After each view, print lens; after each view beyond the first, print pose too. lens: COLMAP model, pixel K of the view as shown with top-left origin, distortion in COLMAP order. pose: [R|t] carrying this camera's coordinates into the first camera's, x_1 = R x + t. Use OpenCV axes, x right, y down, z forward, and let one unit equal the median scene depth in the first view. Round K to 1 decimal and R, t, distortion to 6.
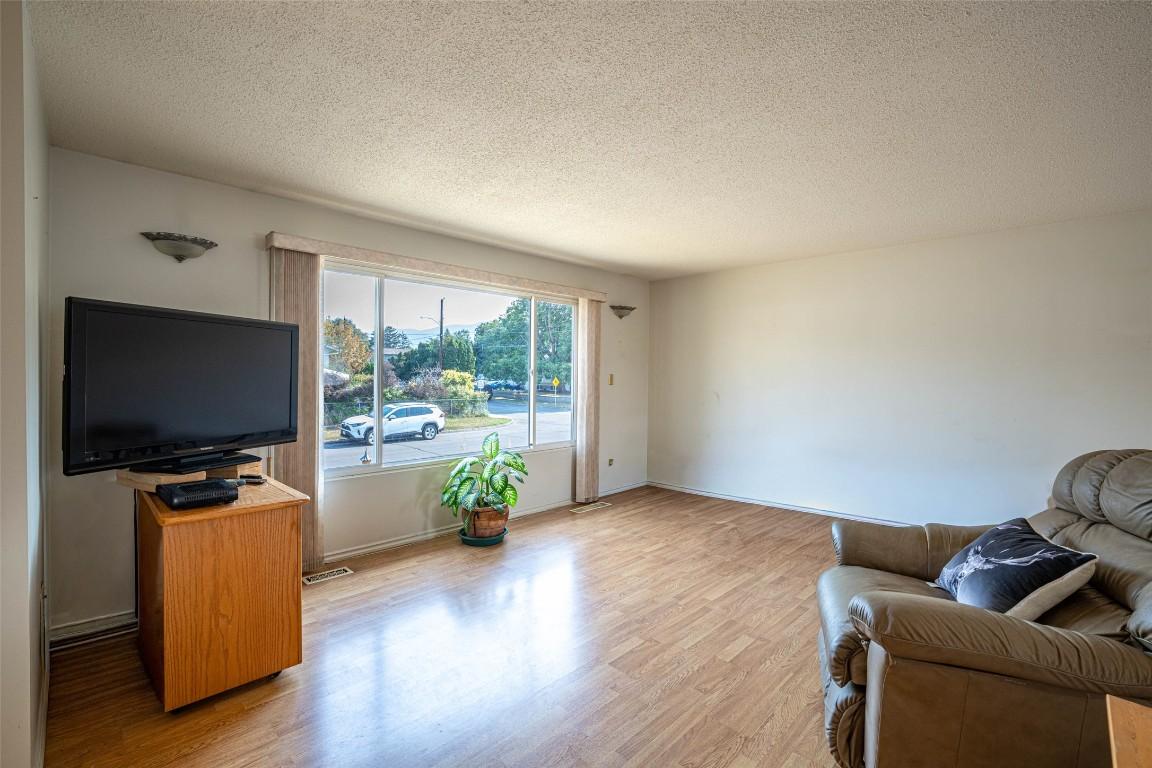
lens RADIAL K [[541.9, 0, 577.6], [0, 541.9, 372.0], [0, 0, 1]] dist [-0.003871, -0.000145]
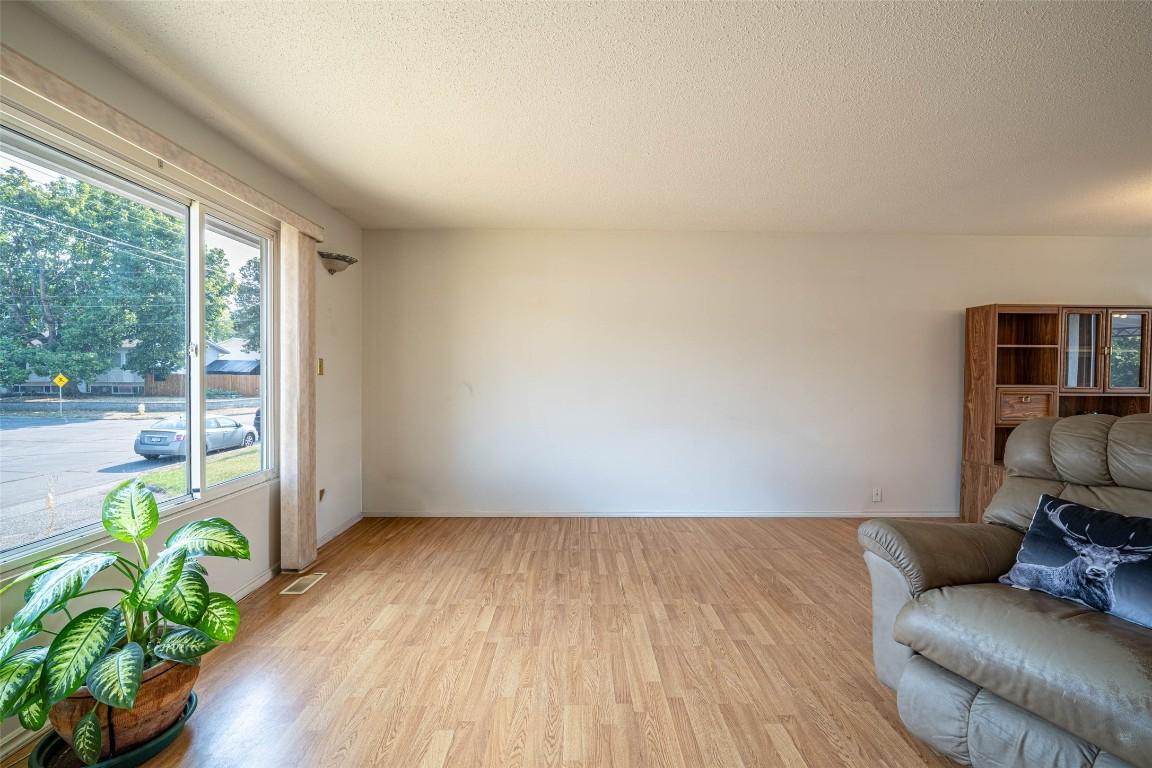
lens RADIAL K [[504.4, 0, 589.9], [0, 504.4, 376.8], [0, 0, 1]] dist [-0.001643, 0.000247]
pose [[0.692681, -0.011110, 0.721159, -0.177613], [-0.000438, 0.999875, 0.015824, 0.019887], [-0.721244, -0.011276, 0.692589, 0.422165]]
